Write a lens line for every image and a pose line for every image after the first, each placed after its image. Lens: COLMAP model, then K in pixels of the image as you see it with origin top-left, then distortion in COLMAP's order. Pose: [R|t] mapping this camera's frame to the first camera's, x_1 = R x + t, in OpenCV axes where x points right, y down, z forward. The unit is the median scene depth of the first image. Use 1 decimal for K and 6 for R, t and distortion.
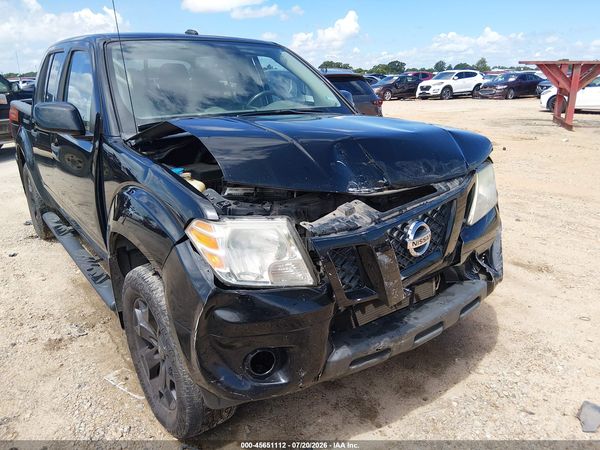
lens RADIAL K [[471.0, 0, 300.4], [0, 471.0, 218.2], [0, 0, 1]] dist [-0.009897, -0.010538]
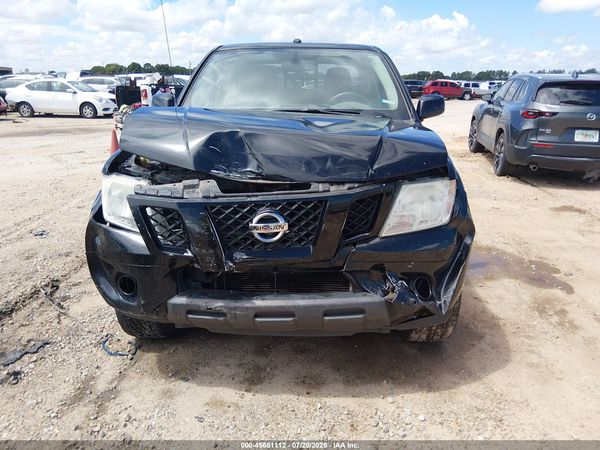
lens RADIAL K [[462.6, 0, 300.0], [0, 462.6, 225.0], [0, 0, 1]] dist [0.076850, -0.129960]
pose [[0.786007, 0.206638, -0.582662, 0.834448], [-0.203370, 0.976455, 0.071950, -0.047157], [0.583810, 0.061943, 0.809524, 0.151884]]
